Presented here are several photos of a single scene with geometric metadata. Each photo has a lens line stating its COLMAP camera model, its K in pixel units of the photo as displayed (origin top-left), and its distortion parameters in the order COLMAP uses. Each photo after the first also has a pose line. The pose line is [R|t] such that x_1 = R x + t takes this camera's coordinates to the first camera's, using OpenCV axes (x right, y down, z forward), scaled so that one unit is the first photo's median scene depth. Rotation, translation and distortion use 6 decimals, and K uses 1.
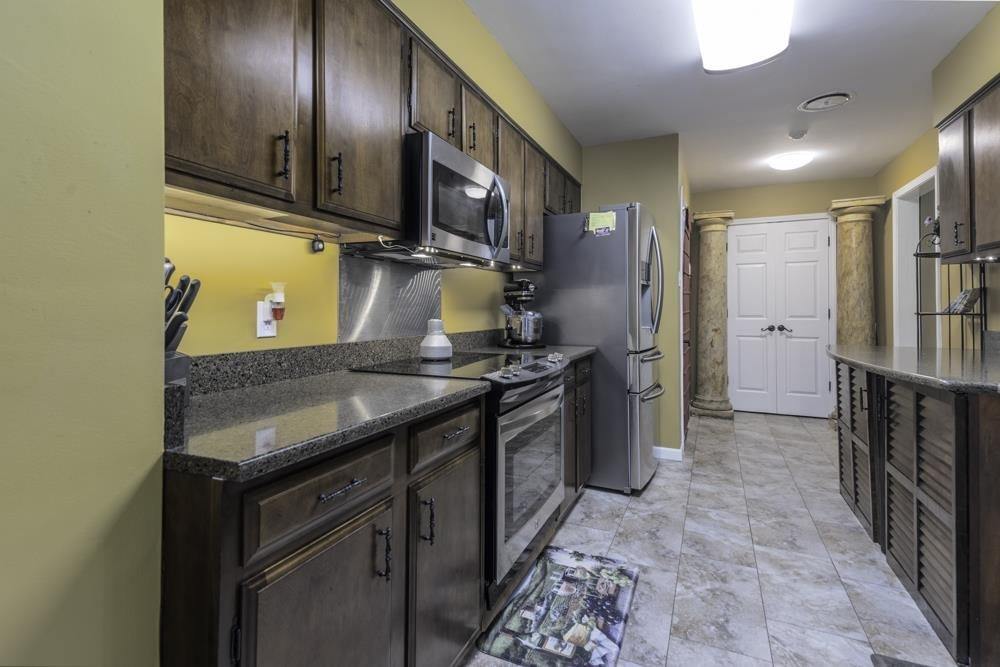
lens RADIAL K [[482.1, 0, 494.5], [0, 482.1, 313.2], [0, 0, 1]] dist [0.058484, -0.025072]
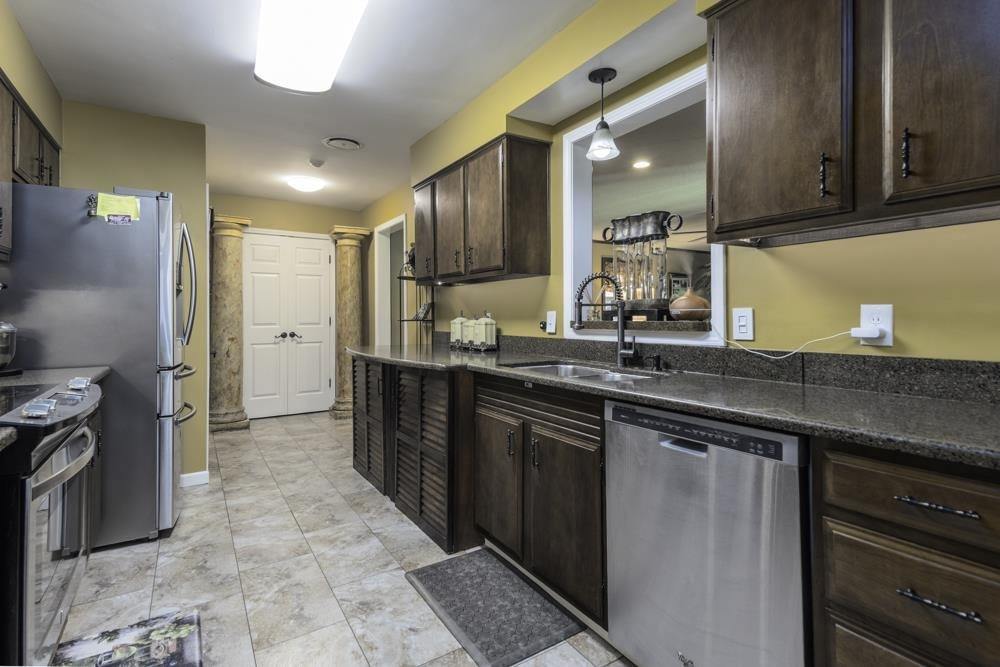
lens RADIAL K [[490.6, 0, 500.7], [0, 490.6, 321.7], [0, 0, 1]] dist [0.060618, -0.028178]
pose [[0.539902, -0.010885, 0.841657, -0.160659], [0.010922, 0.999923, 0.005926, -0.000017], [-0.841657, 0.005993, 0.539979, 0.038598]]
